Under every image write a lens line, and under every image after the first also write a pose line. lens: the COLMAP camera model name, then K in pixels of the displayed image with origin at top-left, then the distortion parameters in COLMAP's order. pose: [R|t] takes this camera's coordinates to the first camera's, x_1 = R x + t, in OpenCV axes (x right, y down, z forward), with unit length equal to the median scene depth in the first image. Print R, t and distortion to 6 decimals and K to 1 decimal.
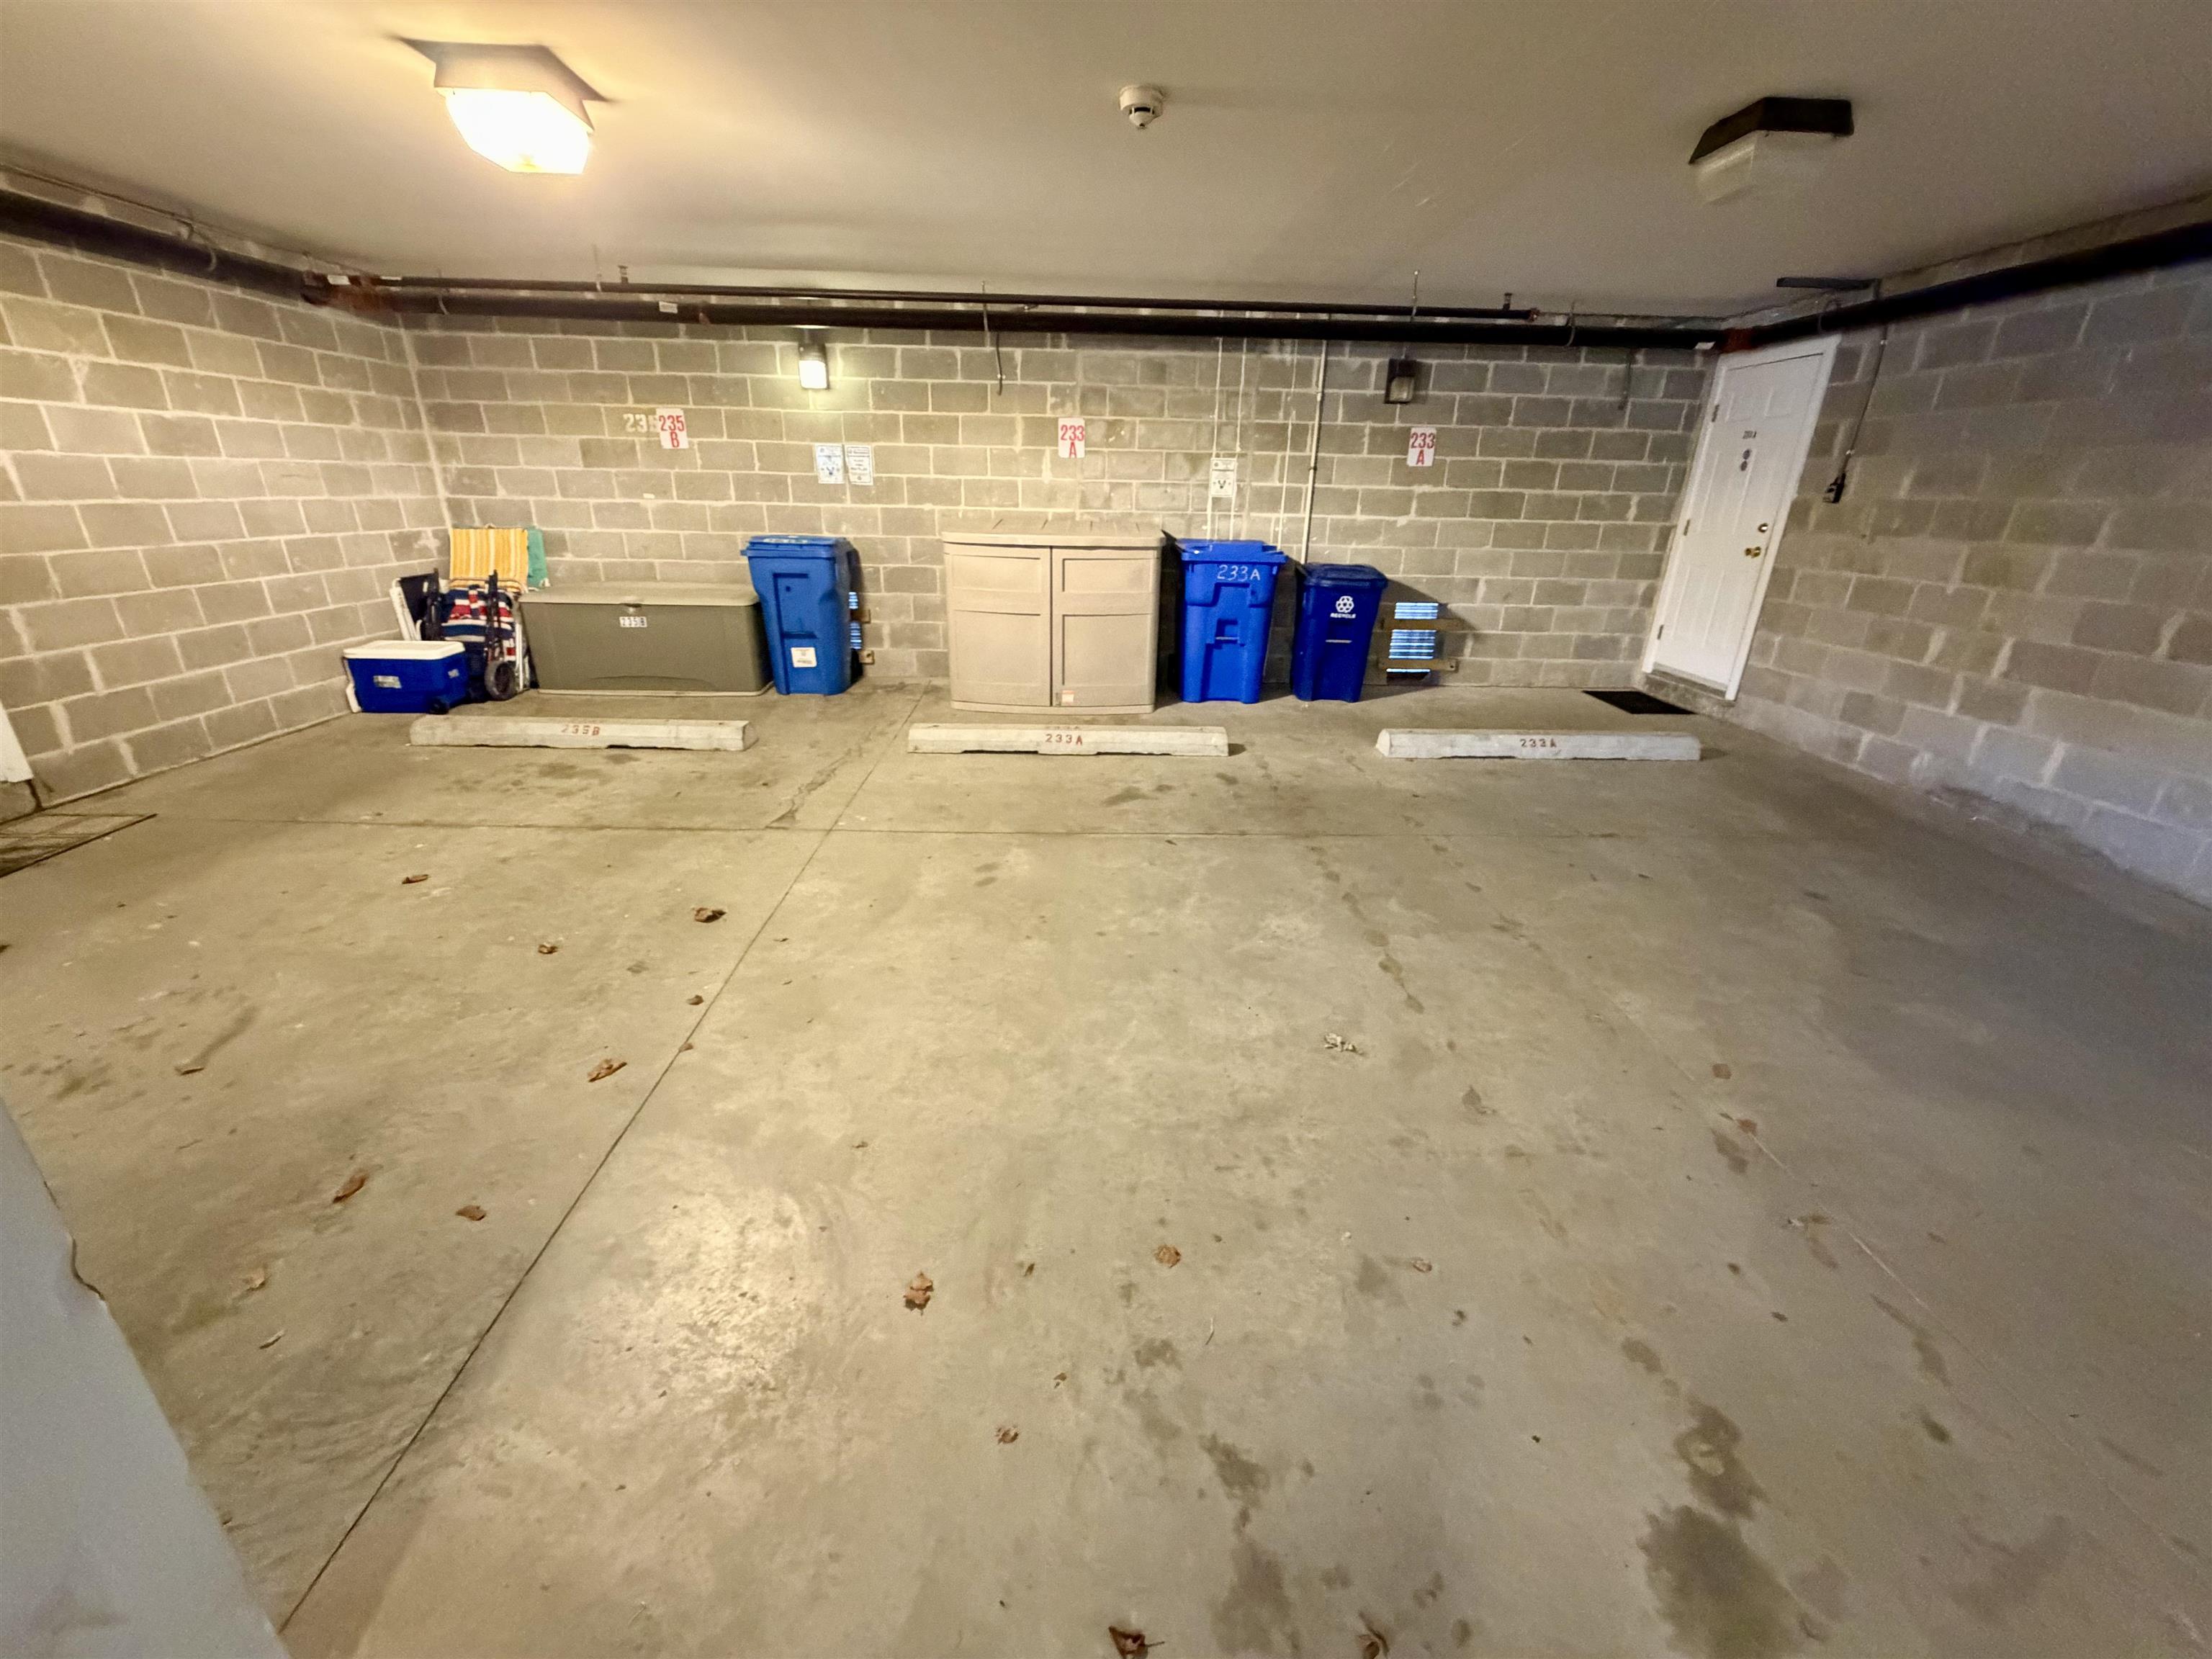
lens RADIAL K [[878.5, 0, 1102.6], [0, 878.5, 830.2], [0, 0, 1]] dist [-0.001139, -0.000508]
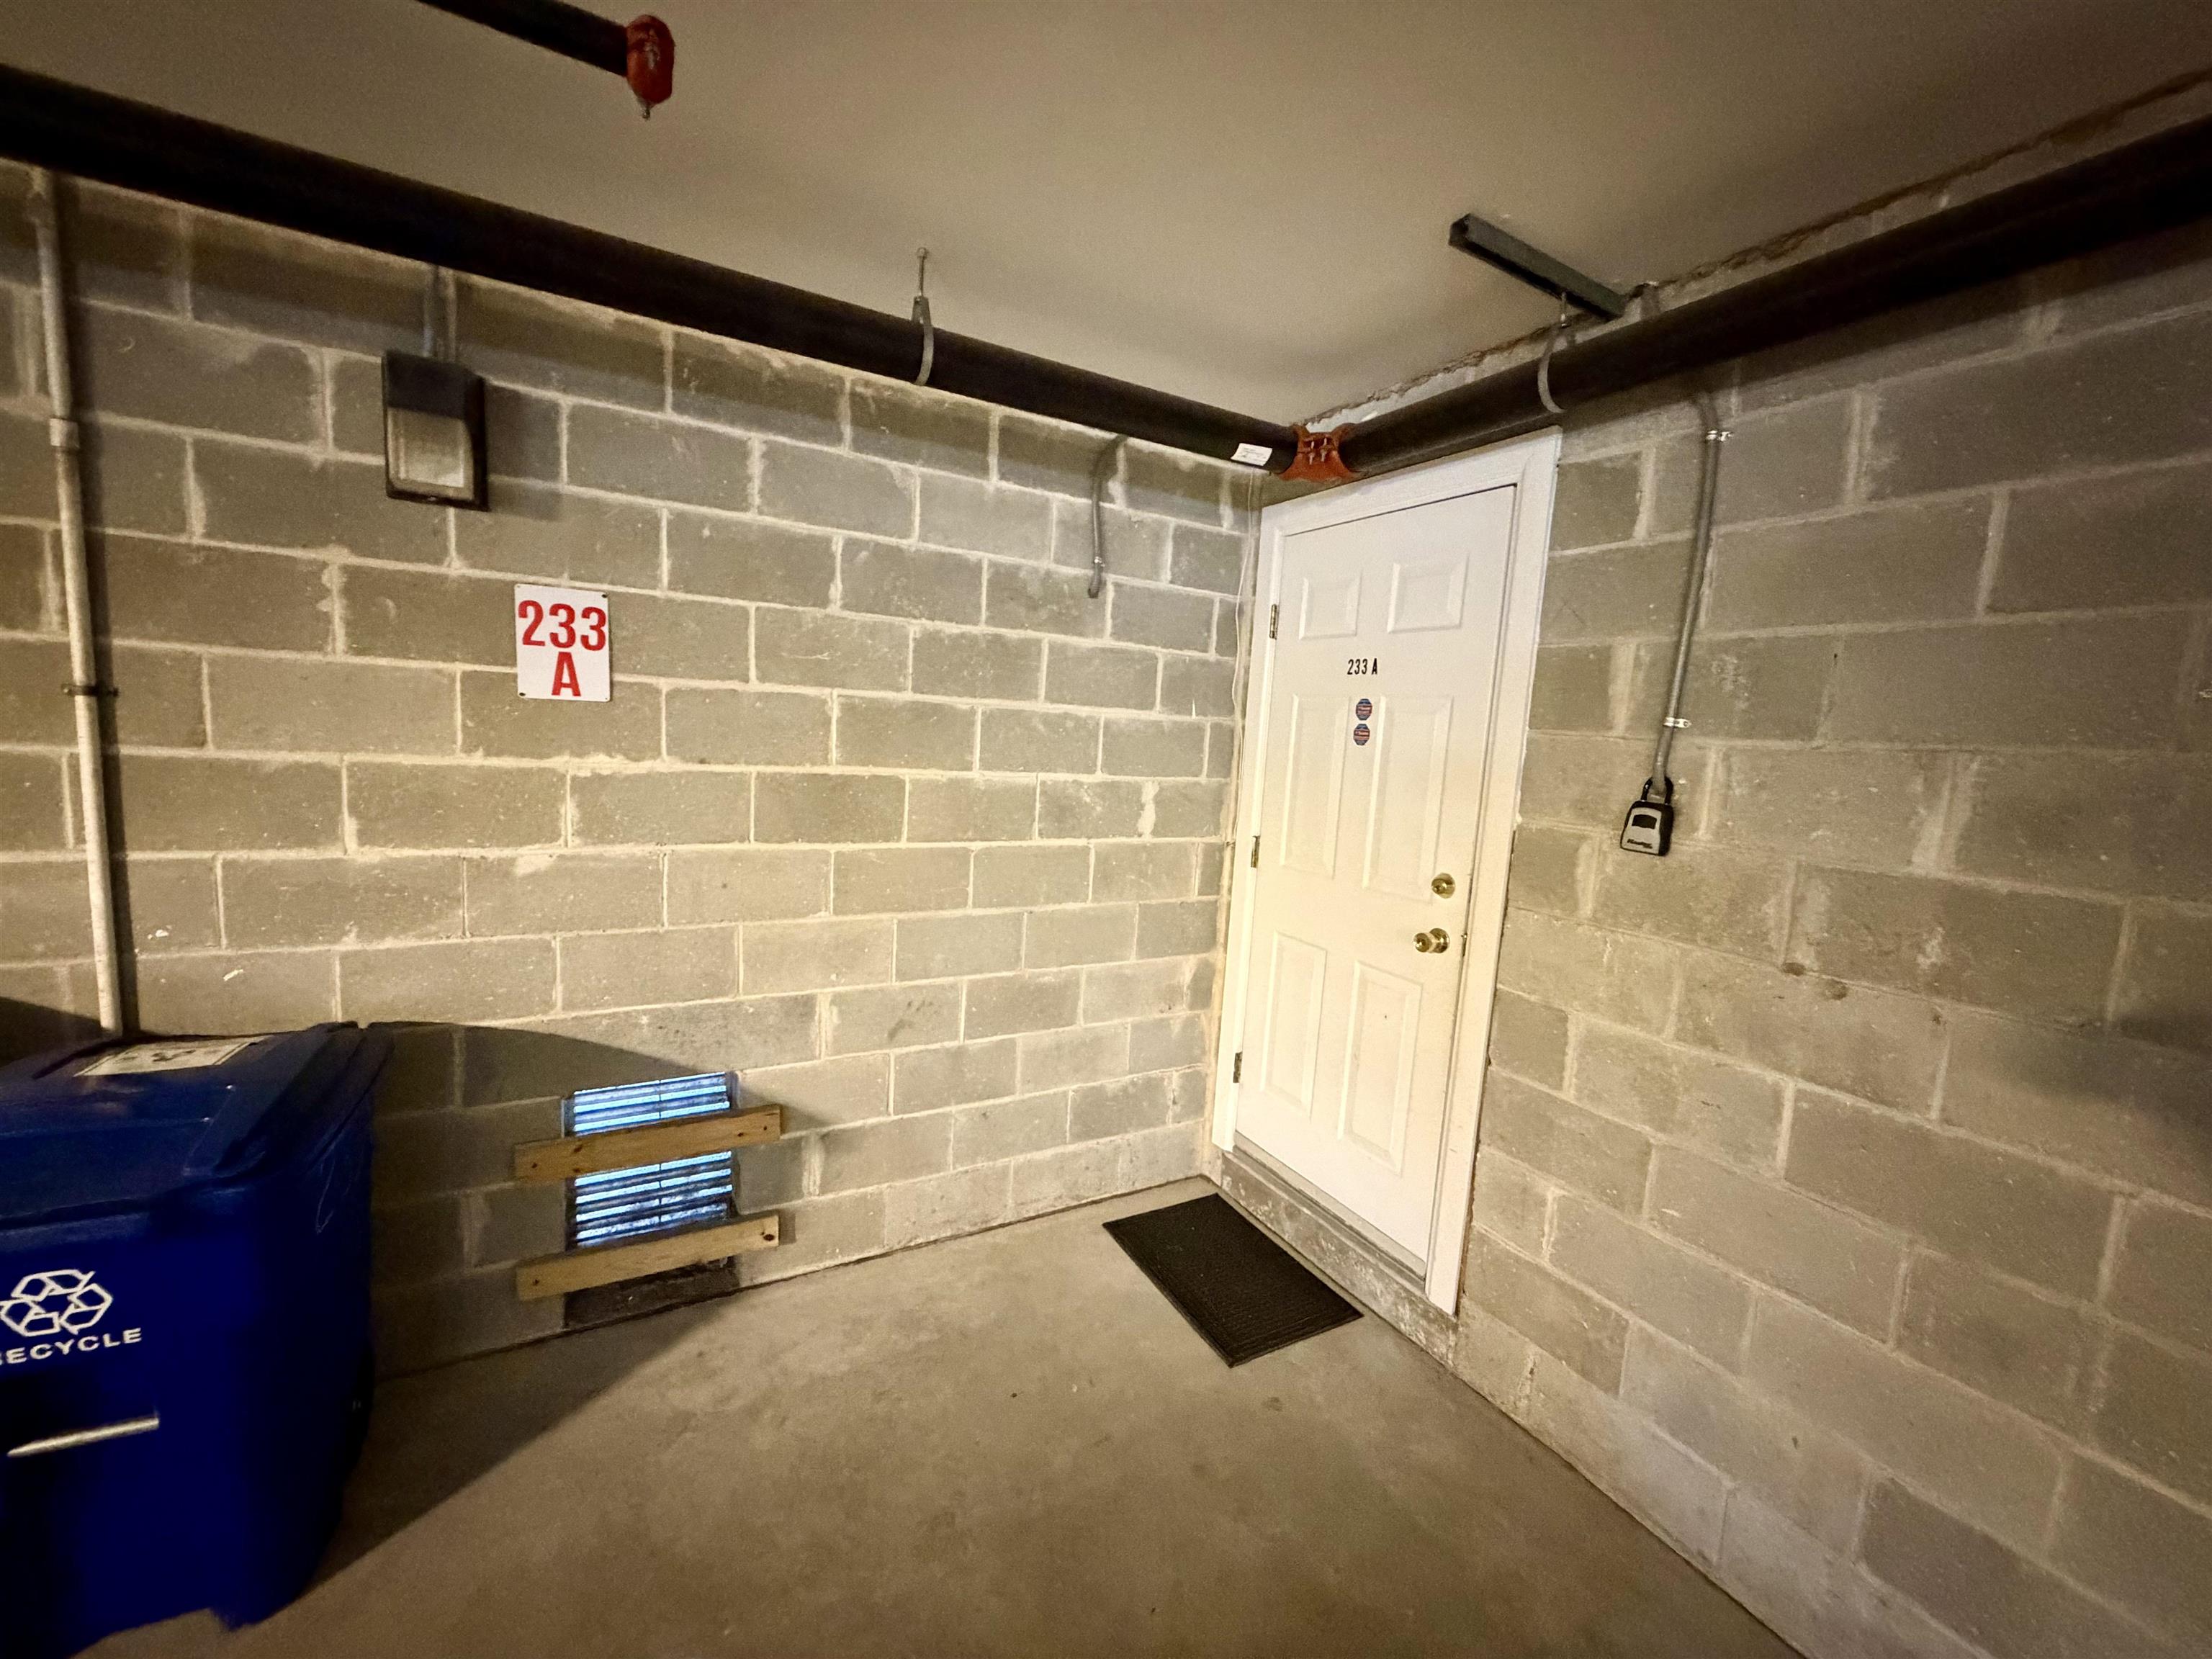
lens RADIAL K [[878.5, 0, 1104.4], [0, 878.5, 831.9], [0, 0, 1]] dist [-0.001139, -0.000508]
pose [[0.879969, -0.025568, 0.474342, 0.385503], [0.134176, 0.971267, -0.196561, -0.280471], [-0.455688, 0.236613, 0.858116, 0.651615]]
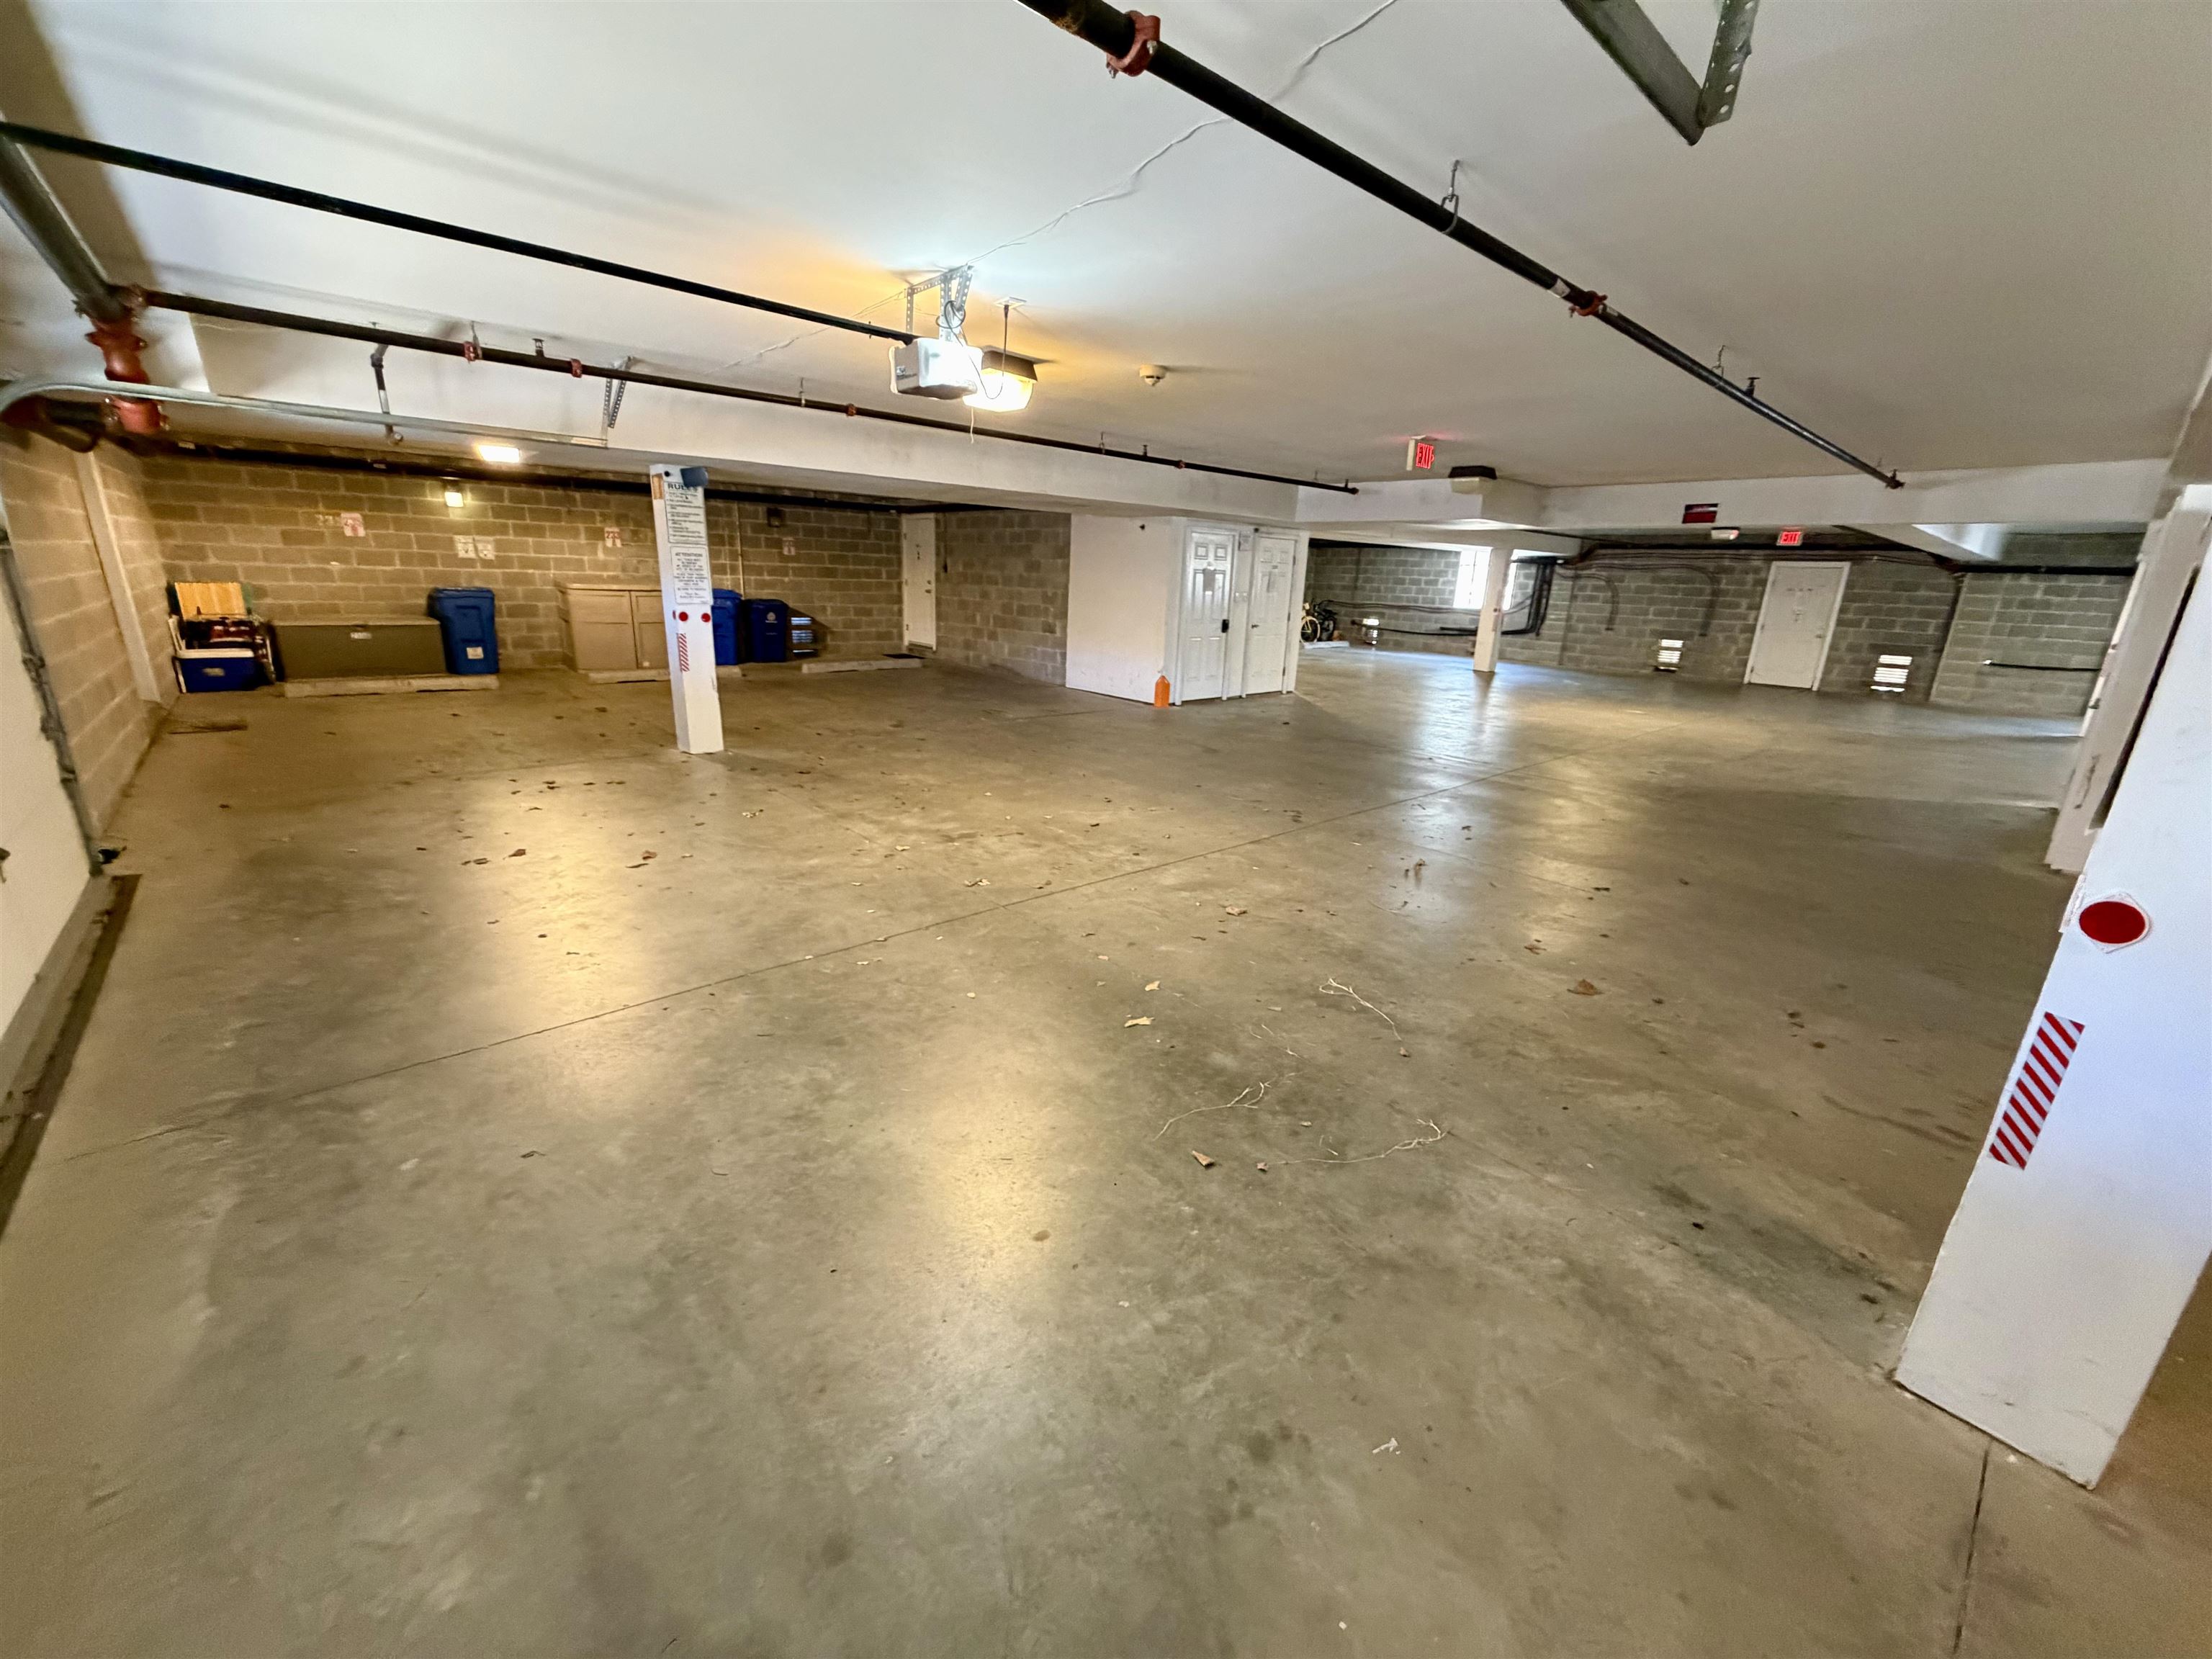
lens RADIAL K [[878.5, 0, 1100.7], [0, 878.5, 836.5], [0, 0, 1]] dist [-0.001139, -0.000508]
pose [[0.765389, -0.177859, 0.618503, -0.528091], [0.214357, 0.976631, 0.015580, 0.406156], [-0.606820, 0.120656, 0.785628, -1.113384]]
